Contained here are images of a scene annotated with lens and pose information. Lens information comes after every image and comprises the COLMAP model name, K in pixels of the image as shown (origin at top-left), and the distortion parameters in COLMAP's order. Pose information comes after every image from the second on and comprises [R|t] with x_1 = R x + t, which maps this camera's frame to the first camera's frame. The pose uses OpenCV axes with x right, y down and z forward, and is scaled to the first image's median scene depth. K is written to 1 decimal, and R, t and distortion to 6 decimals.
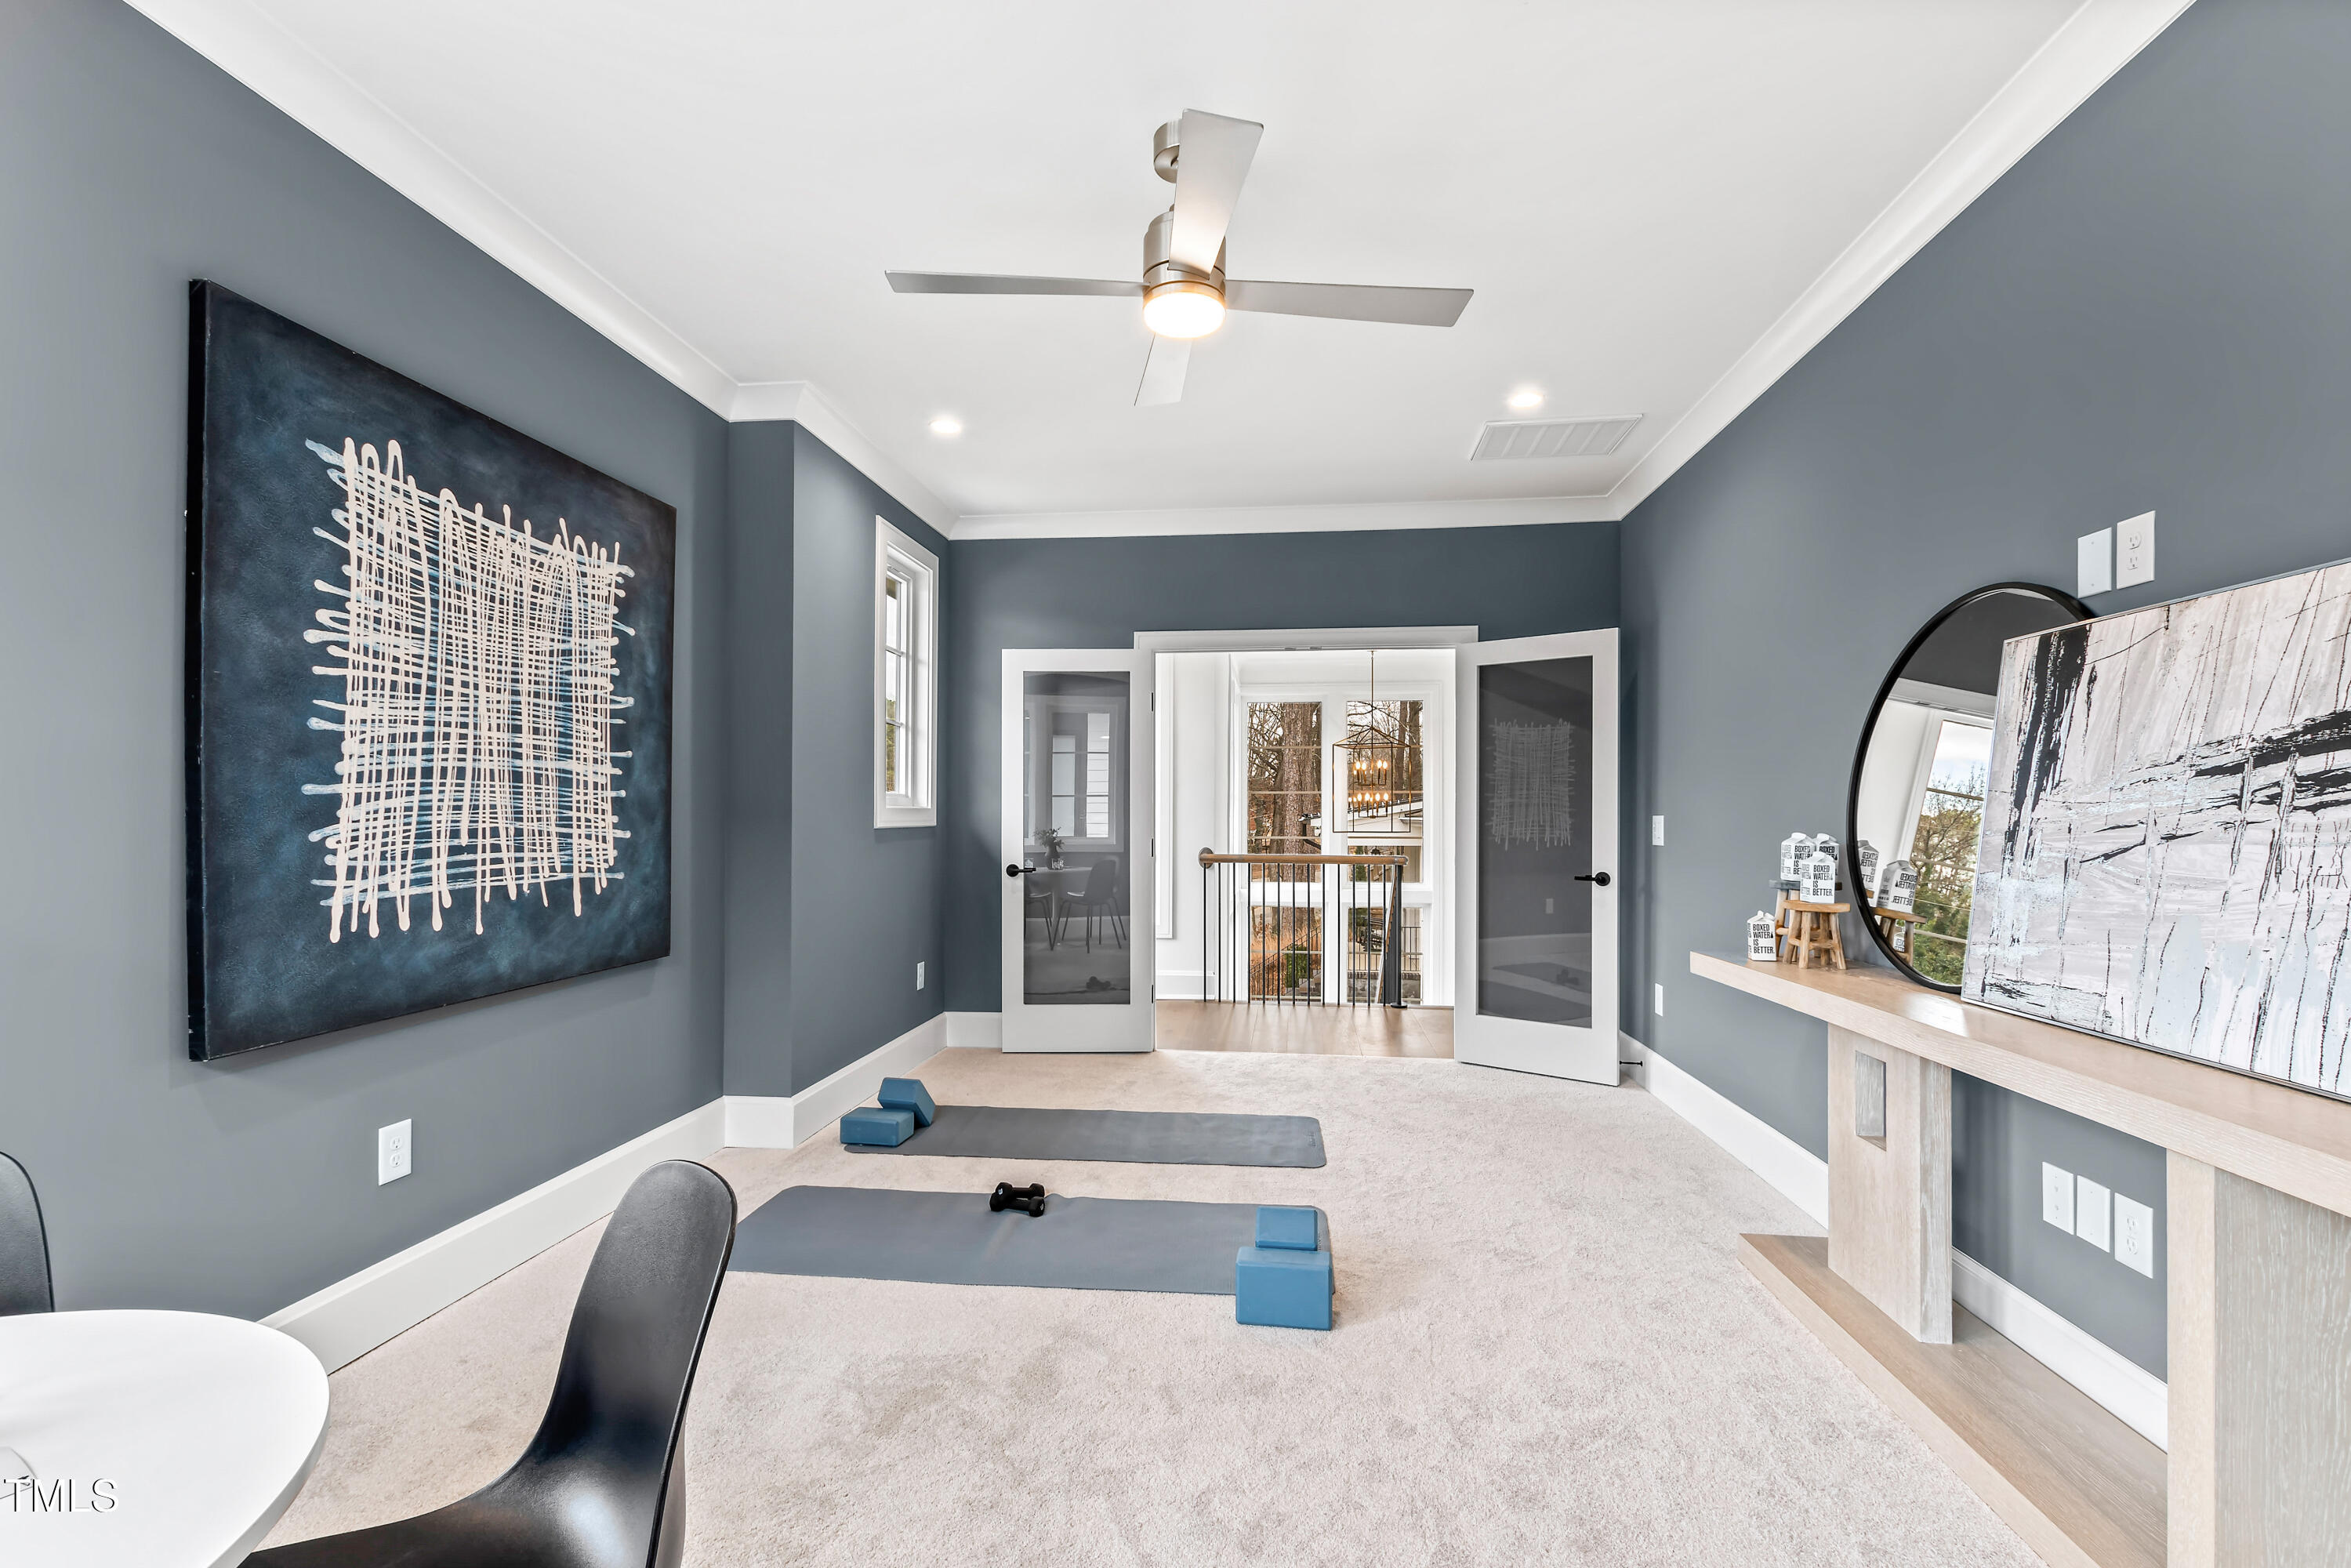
lens RADIAL K [[1039.0, 0, 1176.6], [0, 1039.0, 806.6], [0, 0, 1]] dist [0.010007, -0.000333]
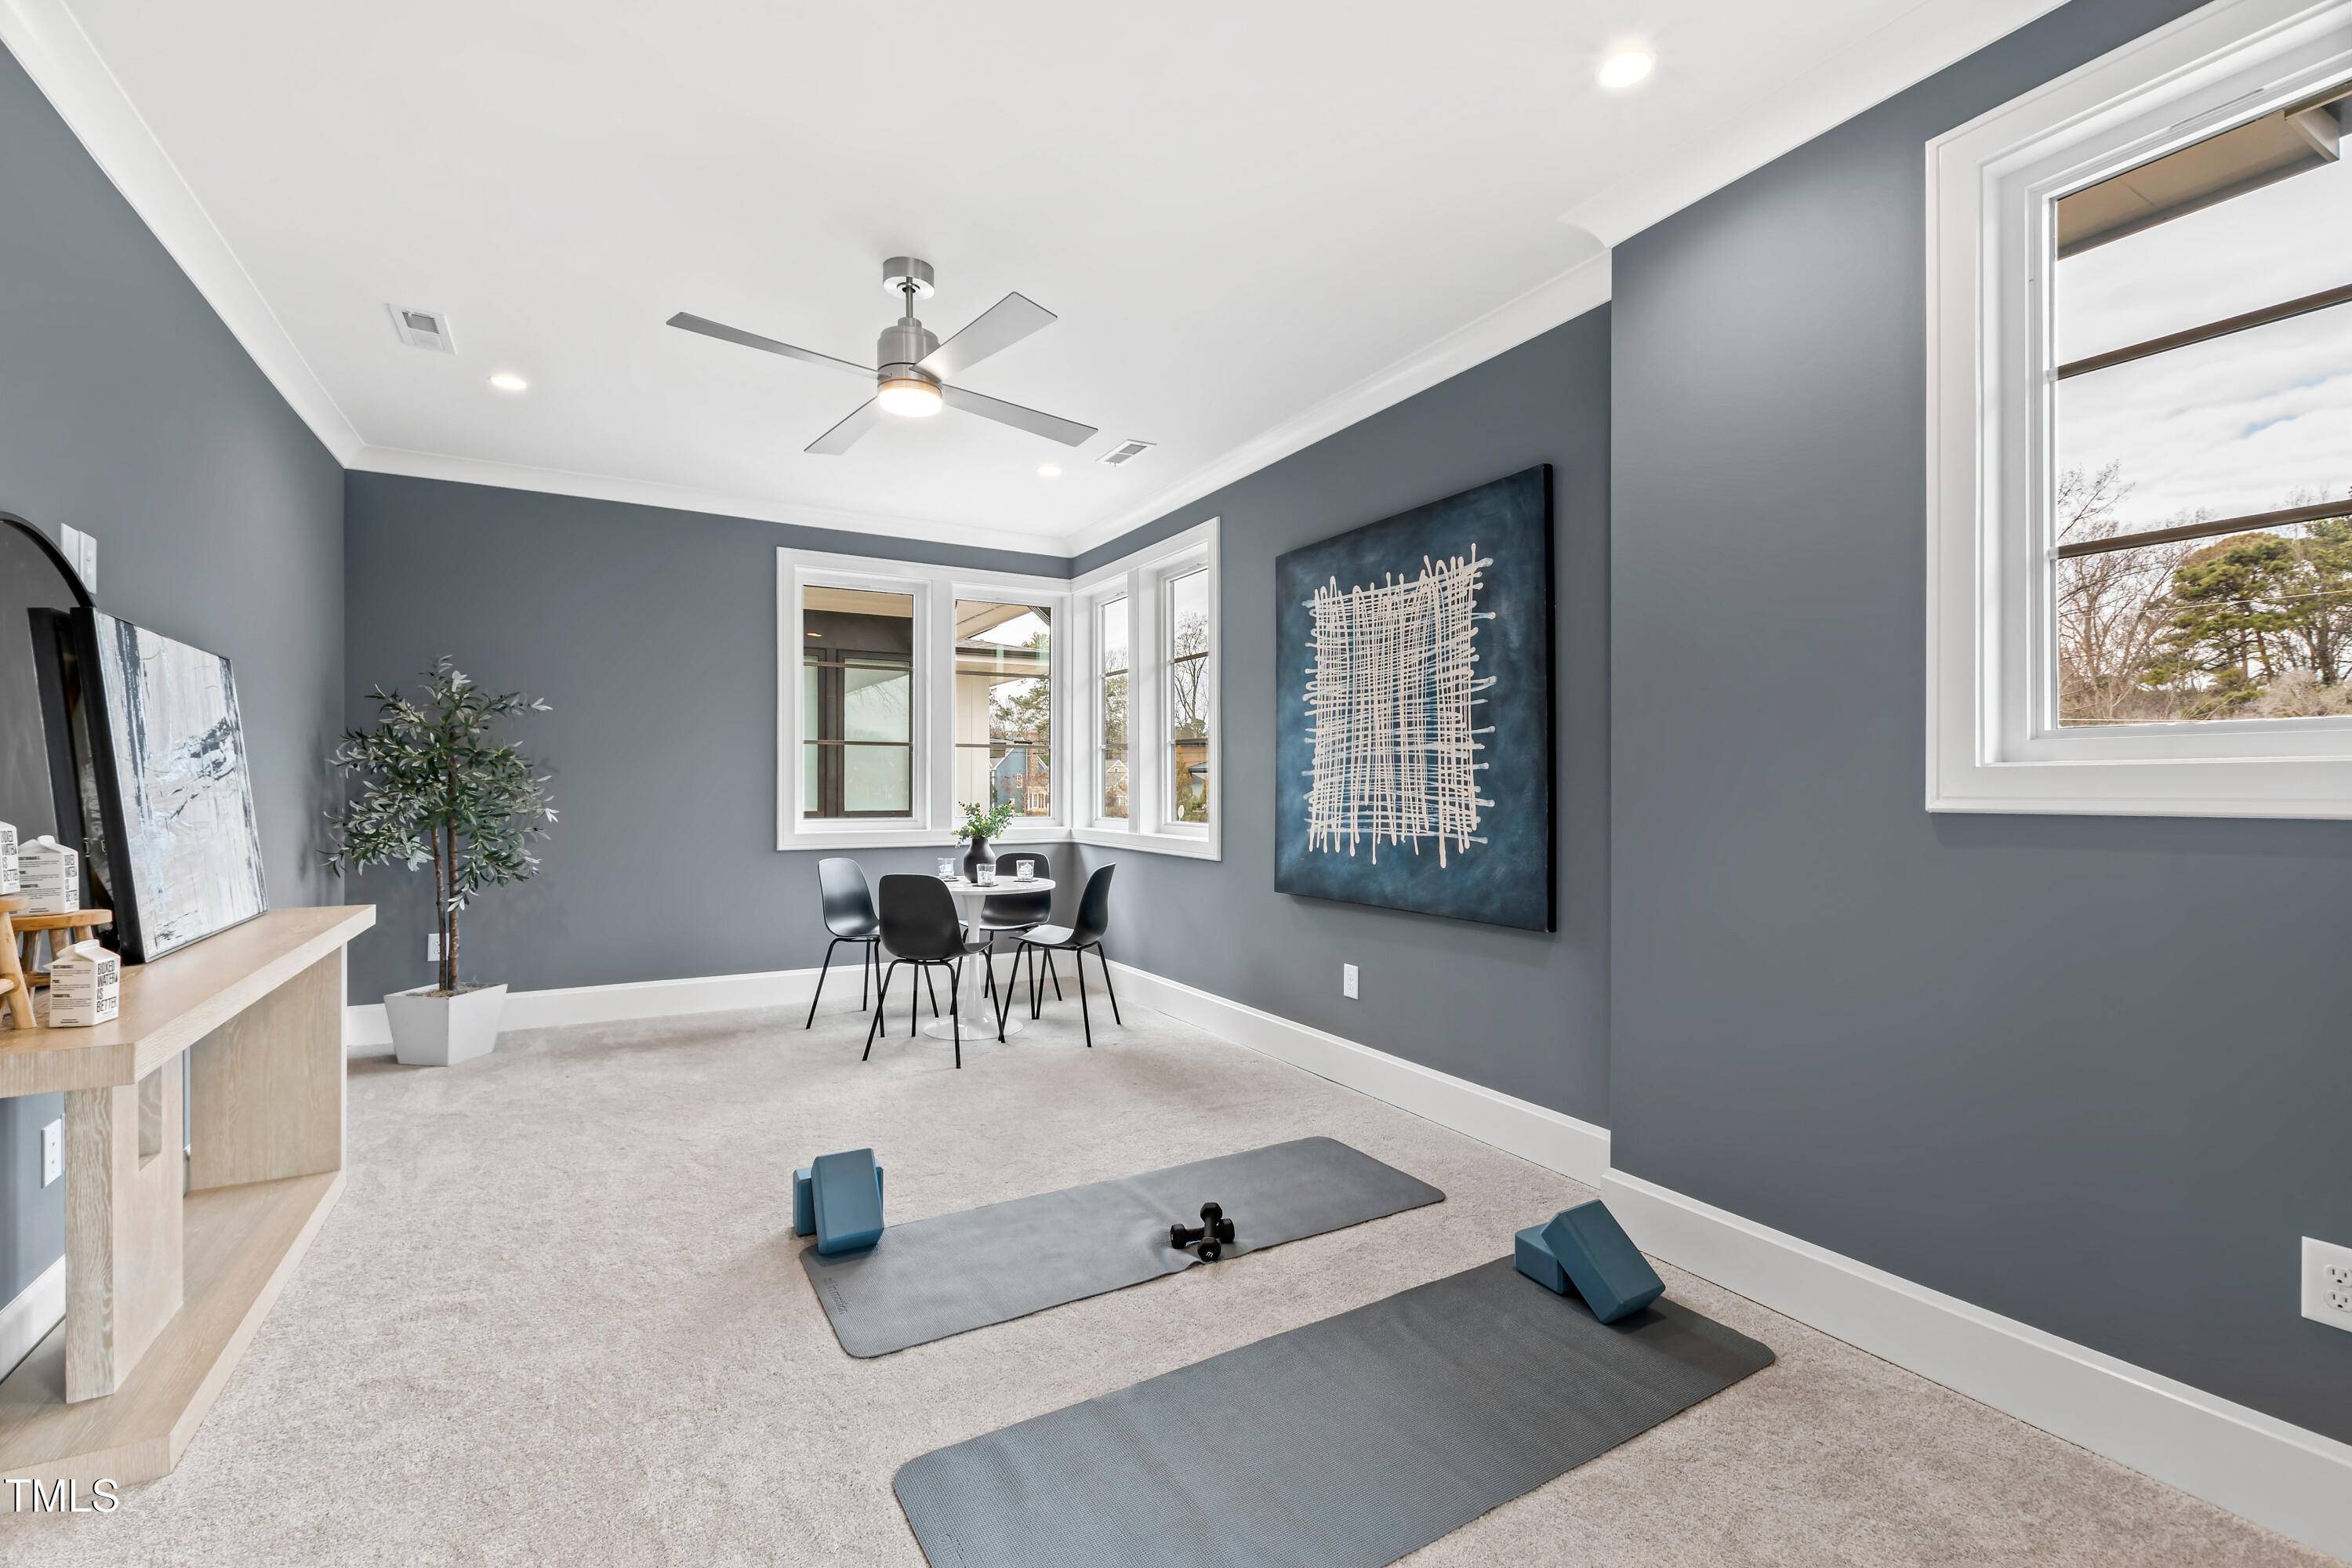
lens RADIAL K [[1039.4, 0, 1183.7], [0, 1039.4, 784.9], [0, 0, 1]] dist [0.010007, -0.000333]
pose [[-0.806650, -0.007448, -0.590982, 0.438903], [0.000247, 0.999916, -0.012938, 0.025208], [0.591029, -0.010583, -0.806581, 1.993648]]
